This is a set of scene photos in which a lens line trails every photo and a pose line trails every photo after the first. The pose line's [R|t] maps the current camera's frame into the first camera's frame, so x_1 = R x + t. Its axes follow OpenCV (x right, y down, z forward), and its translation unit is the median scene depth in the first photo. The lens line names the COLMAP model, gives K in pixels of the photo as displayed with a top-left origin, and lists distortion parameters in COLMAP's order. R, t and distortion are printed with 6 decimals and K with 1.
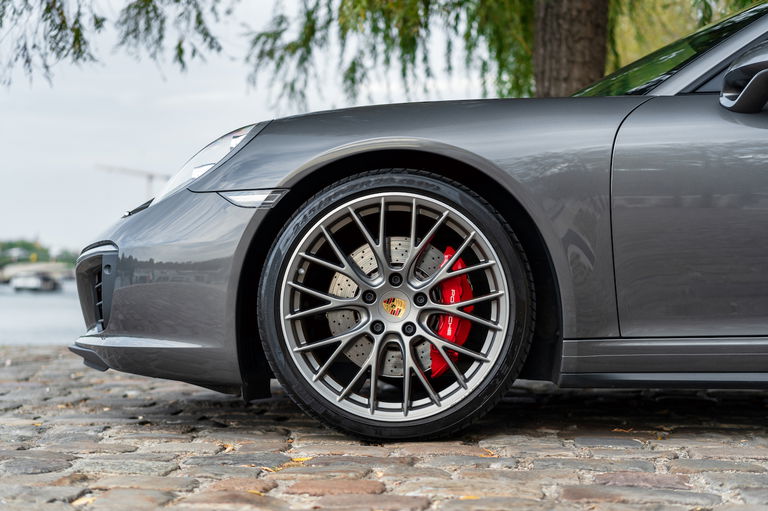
lens RADIAL K [[1259.4, 0, 386.0], [0, 1259.4, 254.9], [0, 0, 1]] dist [0.035829, 0.000000]
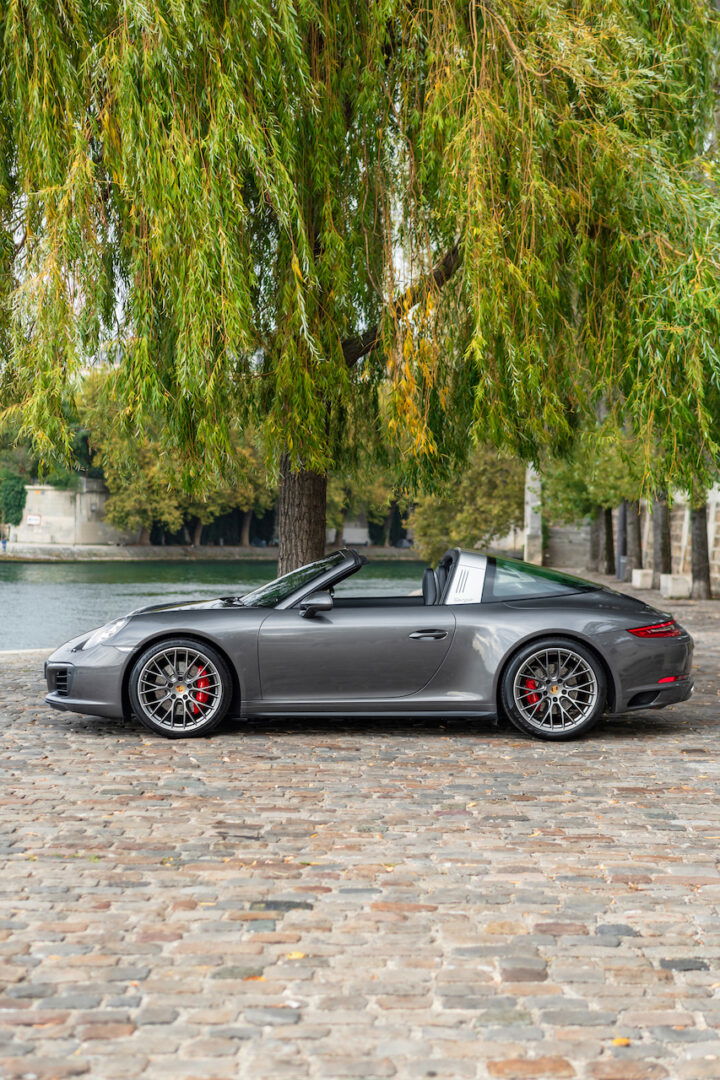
lens RADIAL K [[1771.0, 0, 358.1], [0, 1771.0, 542.8], [0, 0, 1]] dist [0.035829, 0.000000]
pose [[0.995485, -0.000437, 0.094922, 0.026539], [-0.002451, 0.999538, 0.030301, -0.393845], [-0.094892, -0.030397, 0.995023, -2.854435]]
